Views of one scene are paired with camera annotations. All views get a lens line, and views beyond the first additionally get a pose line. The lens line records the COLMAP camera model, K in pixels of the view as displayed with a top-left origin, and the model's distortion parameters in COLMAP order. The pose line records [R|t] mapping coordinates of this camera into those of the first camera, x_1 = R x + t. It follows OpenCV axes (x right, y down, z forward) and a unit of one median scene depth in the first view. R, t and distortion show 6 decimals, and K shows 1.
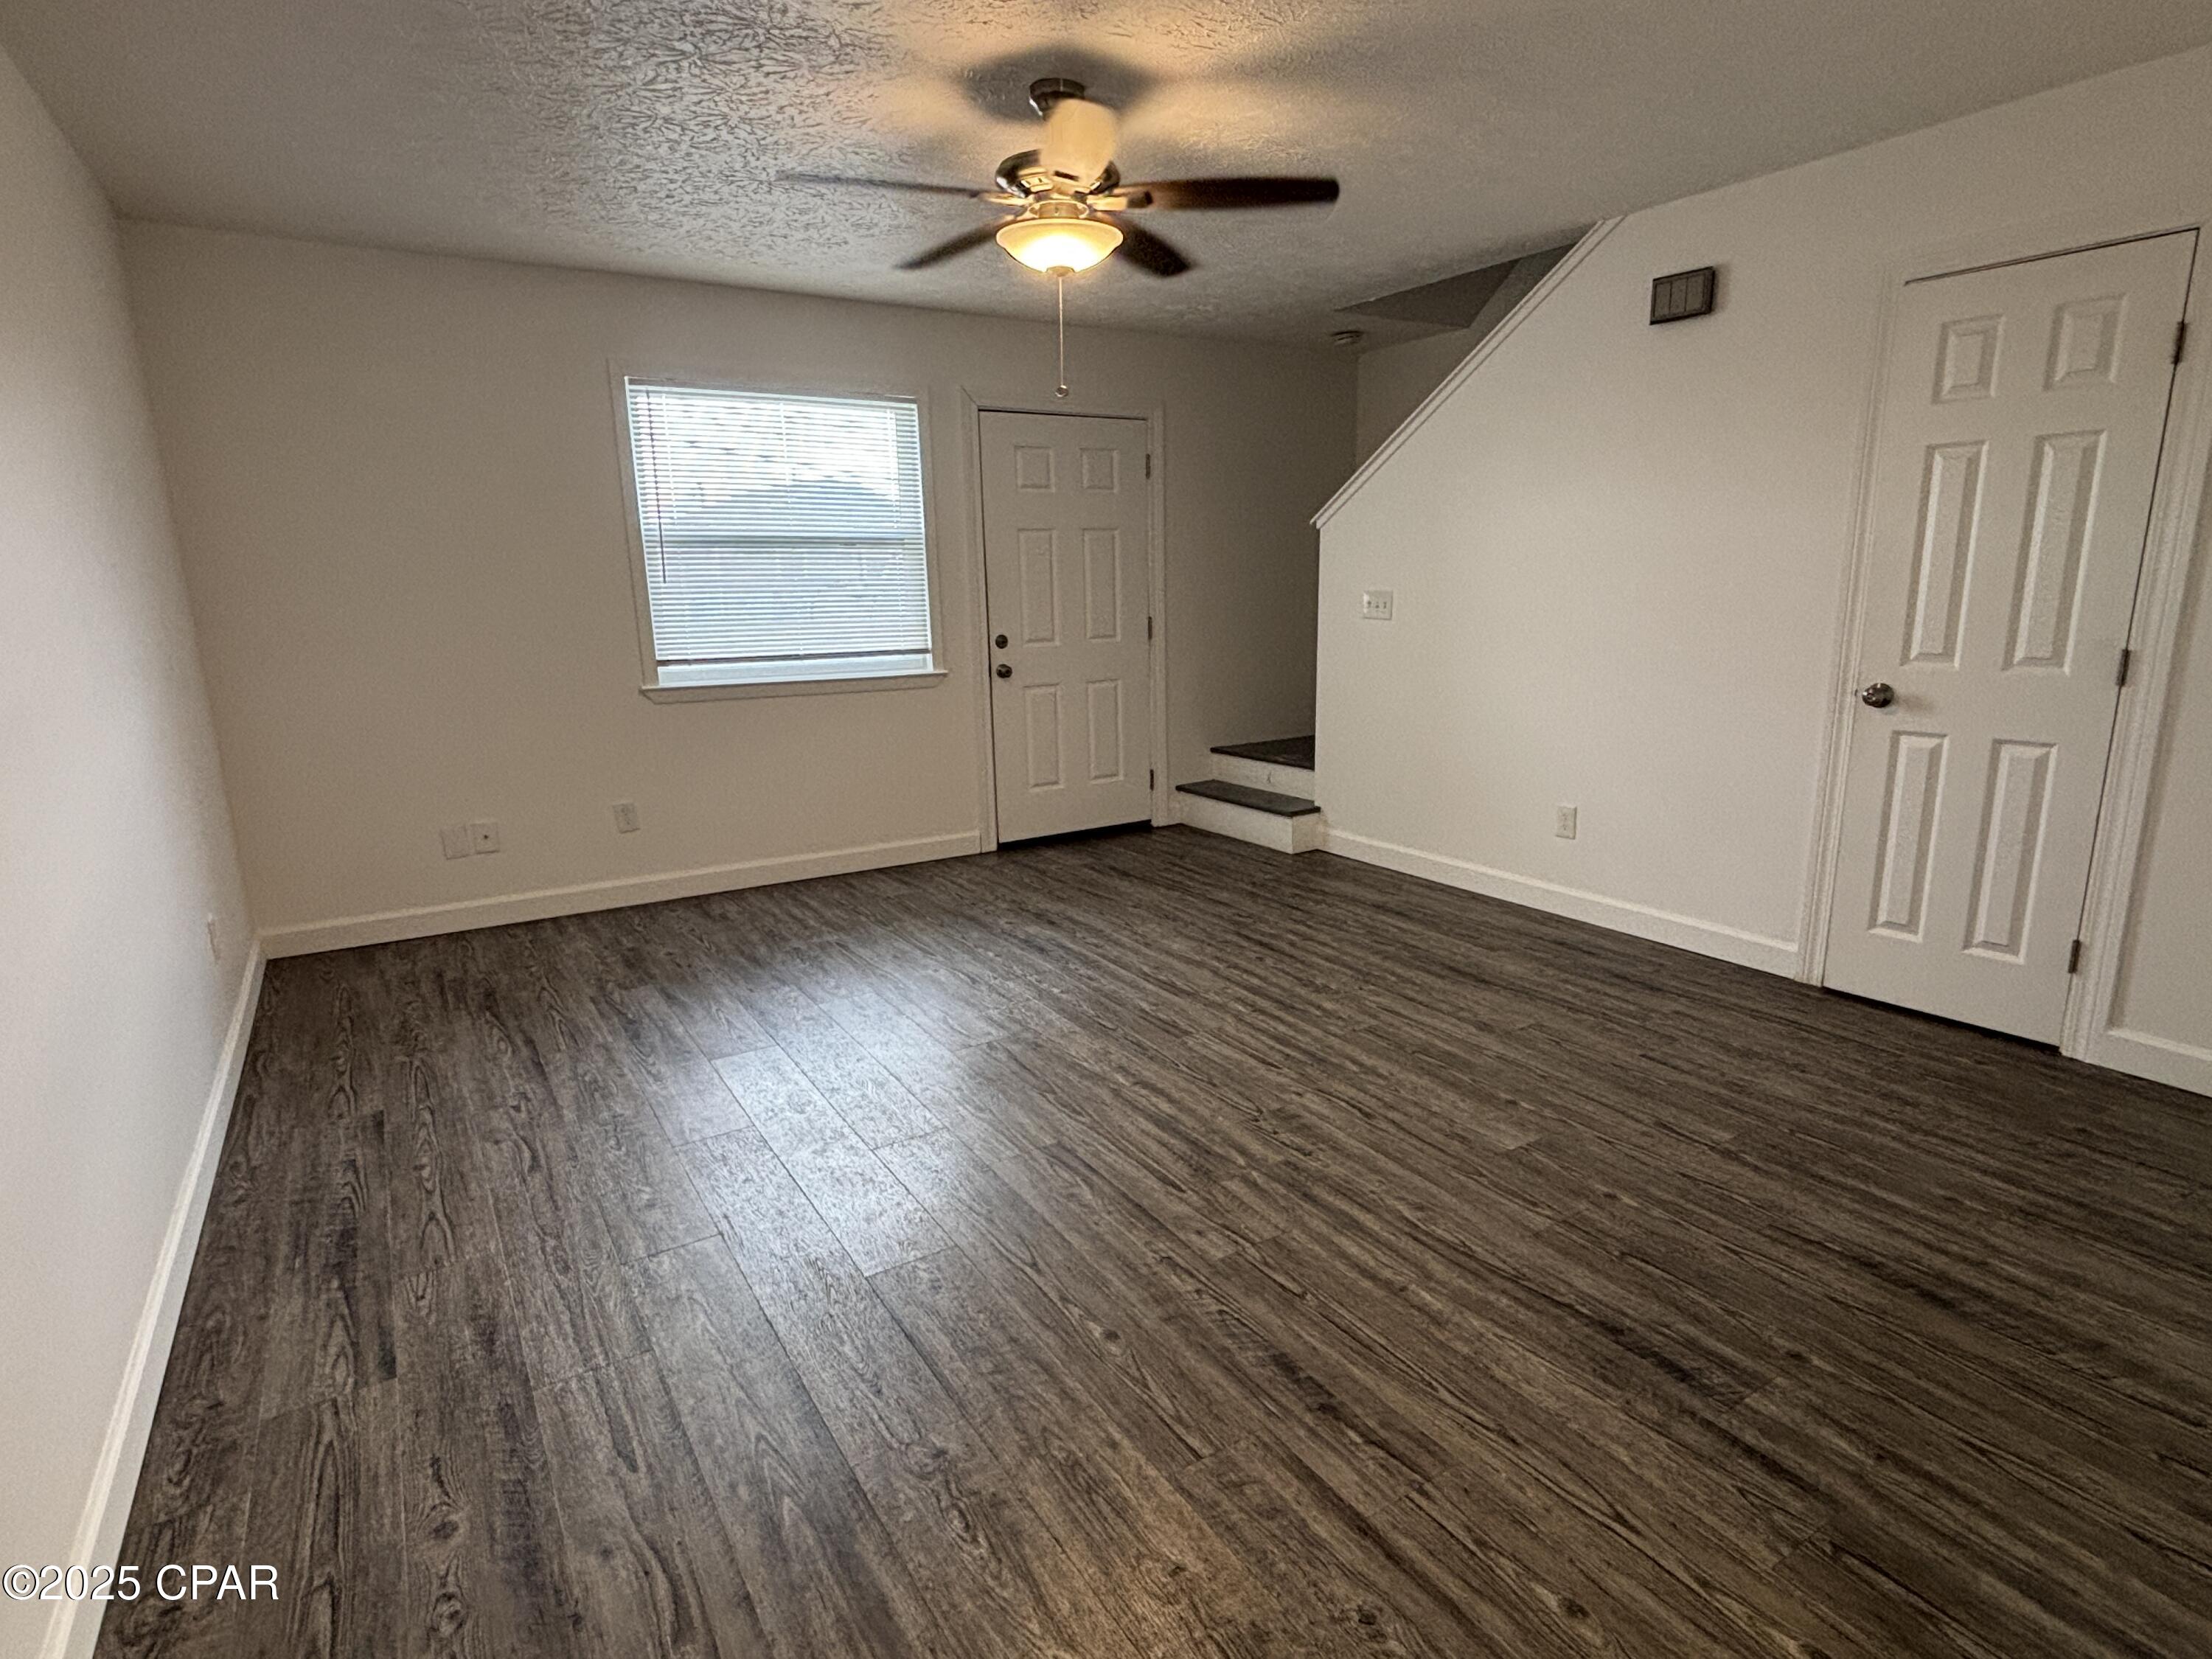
lens RADIAL K [[1159.0, 0, 1106.0], [0, 1159.0, 829.5], [0, 0, 1]] dist [0.022903, -0.033119]
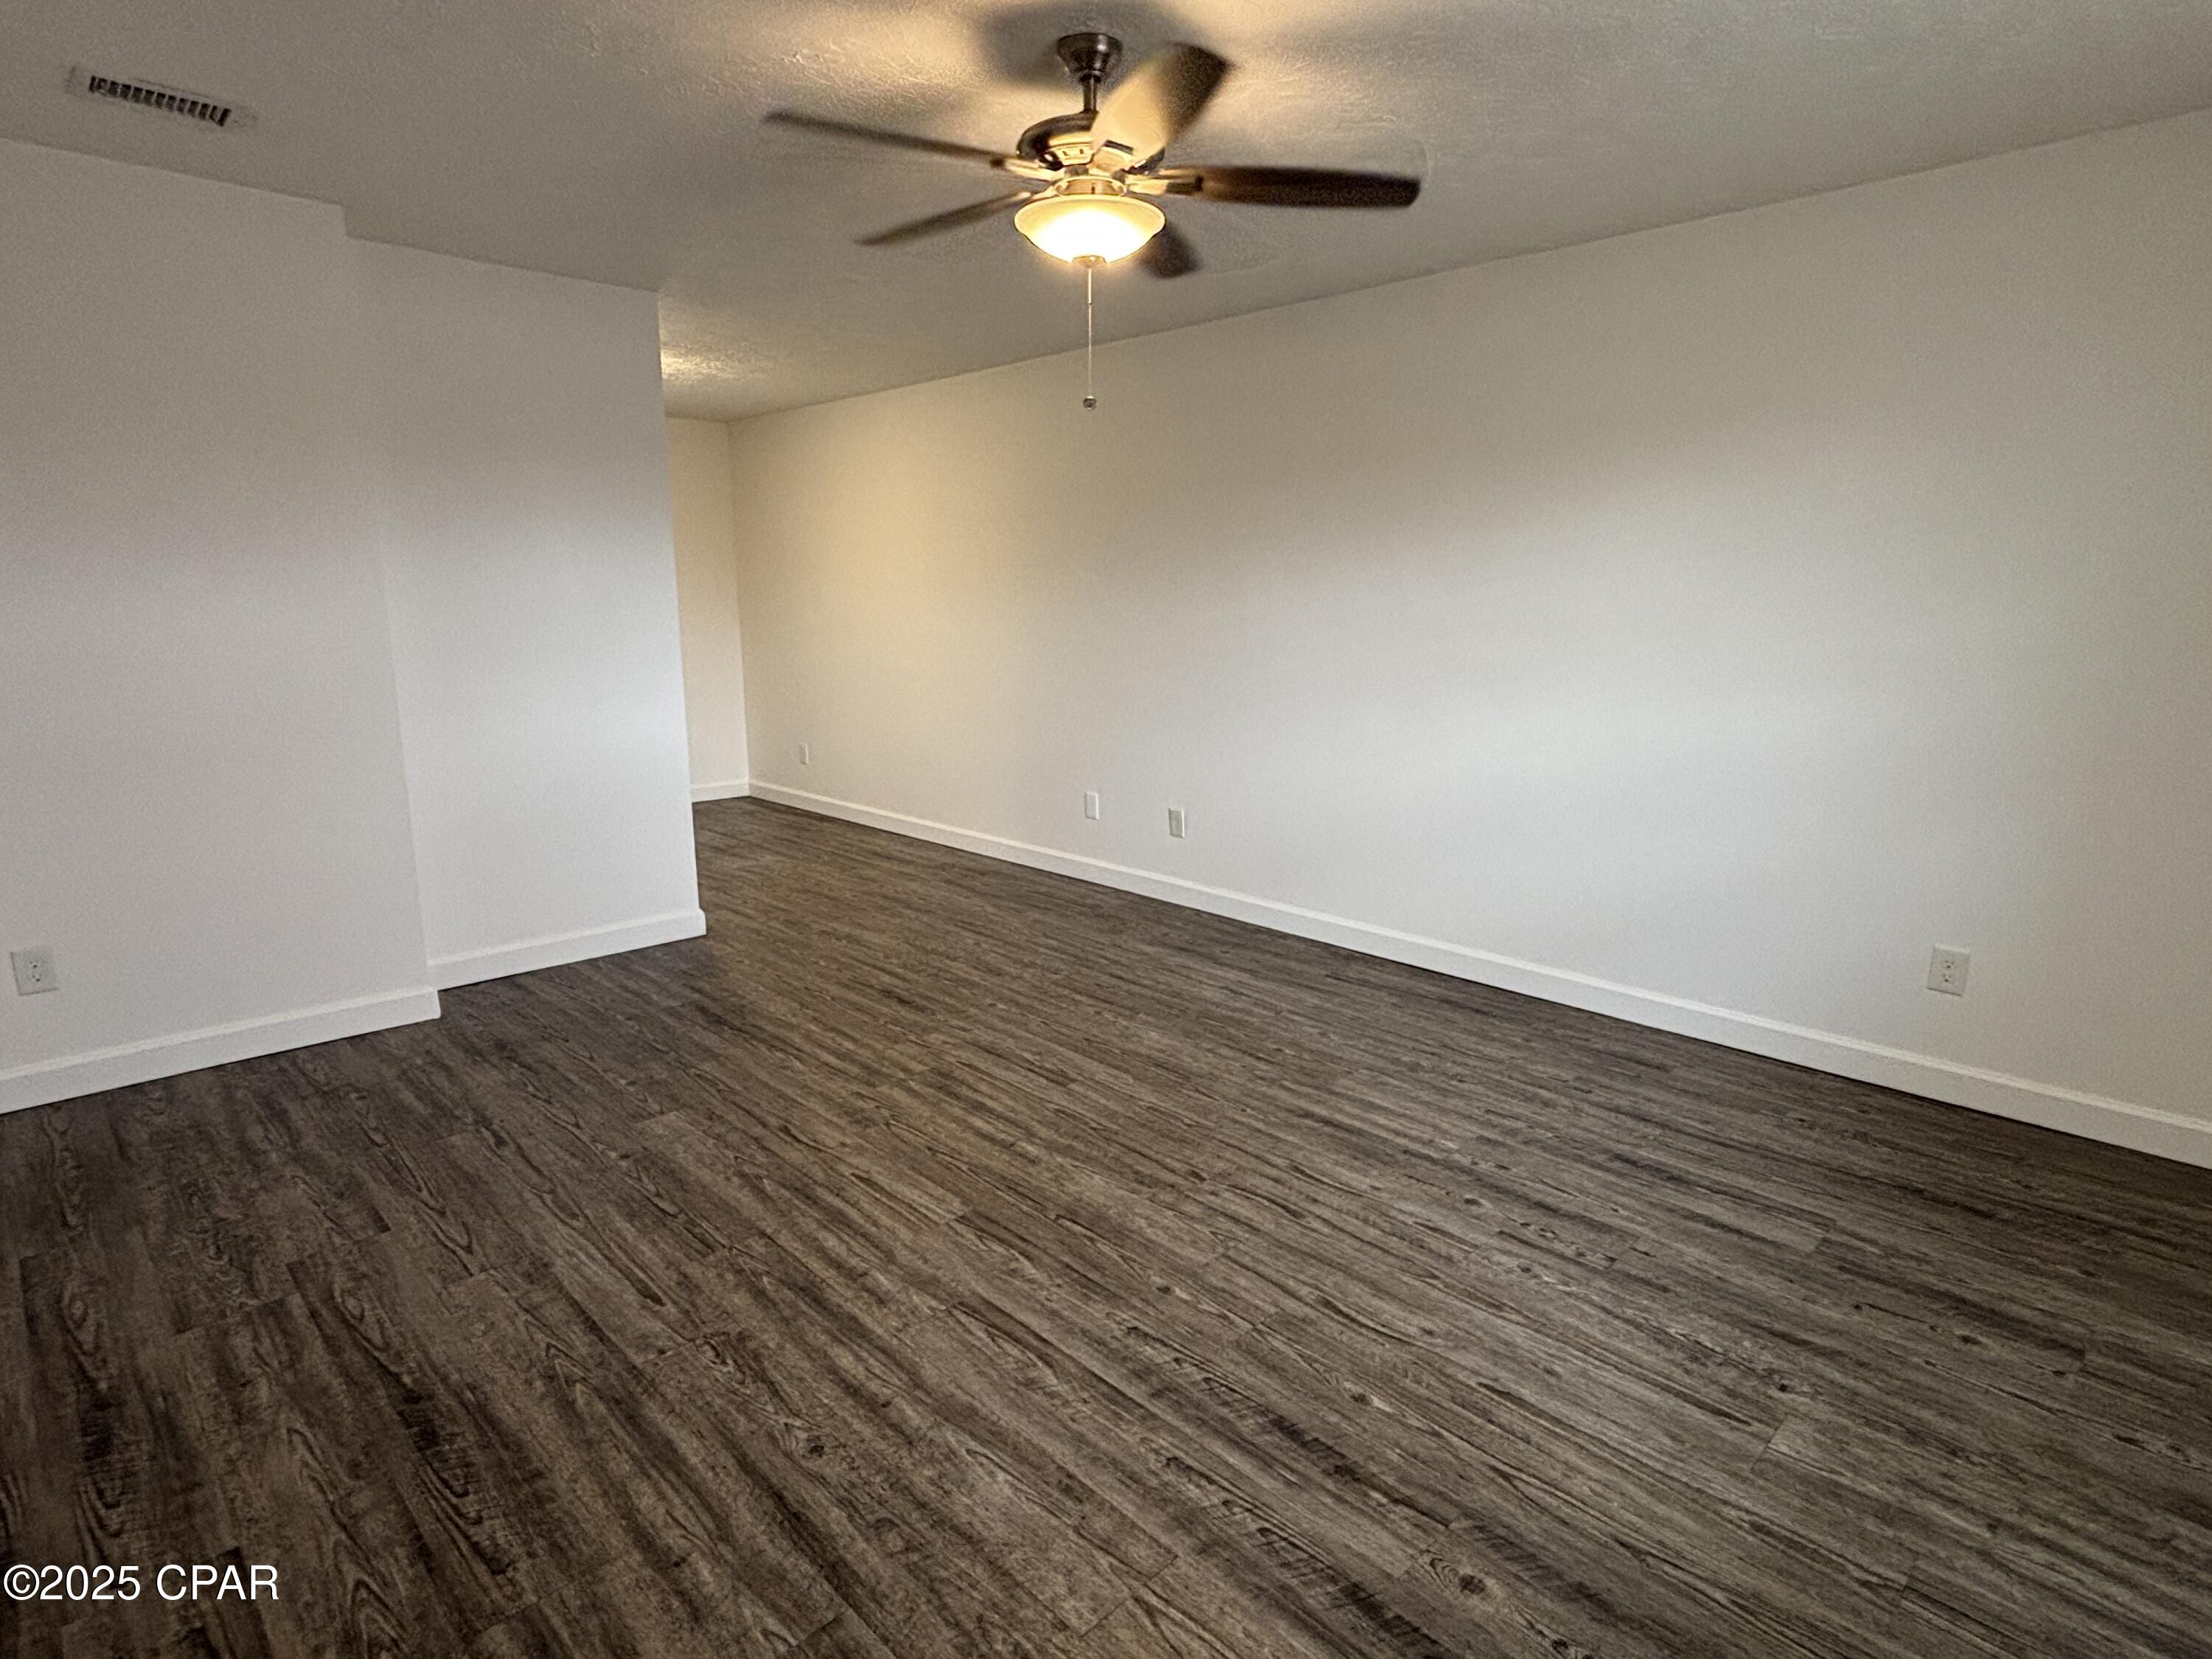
lens RADIAL K [[1159.0, 0, 1106.0], [0, 1159.0, 829.5], [0, 0, 1]] dist [0.022903, -0.033119]
pose [[-0.977214, 0.054421, -0.205159, 0.127642], [-0.034807, 0.912400, 0.407817, -0.394555], [0.209381, 0.405666, -0.889716, 1.693686]]
